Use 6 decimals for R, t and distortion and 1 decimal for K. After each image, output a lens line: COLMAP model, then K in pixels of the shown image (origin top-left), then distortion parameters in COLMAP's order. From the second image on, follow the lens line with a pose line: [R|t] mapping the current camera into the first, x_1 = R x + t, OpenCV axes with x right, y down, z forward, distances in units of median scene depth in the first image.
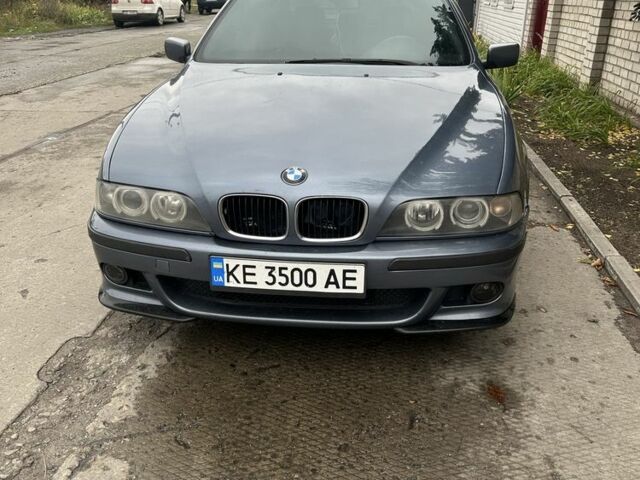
lens RADIAL K [[614.5, 0, 320.0], [0, 614.5, 240.0], [0, 0, 1]] dist [0.136944, -0.311826]
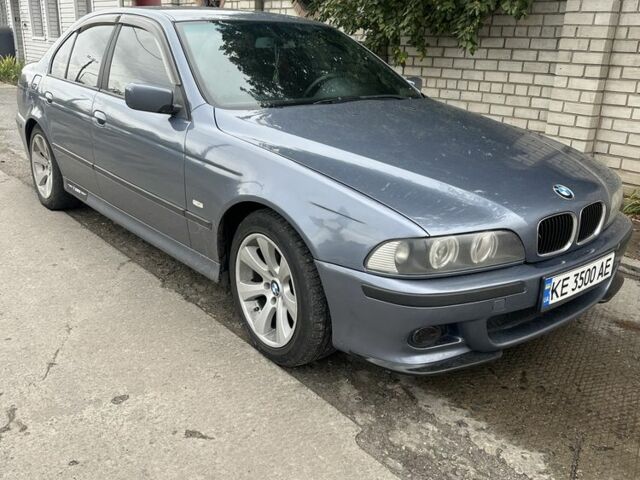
lens RADIAL K [[614.5, 0, 320.0], [0, 614.5, 240.0], [0, 0, 1]] dist [0.136944, -0.311826]
pose [[0.691423, -0.219888, 0.688174, -1.155433], [0.252356, 0.966063, 0.055133, -0.194185], [-0.676943, 0.135544, 0.723447, 0.477863]]
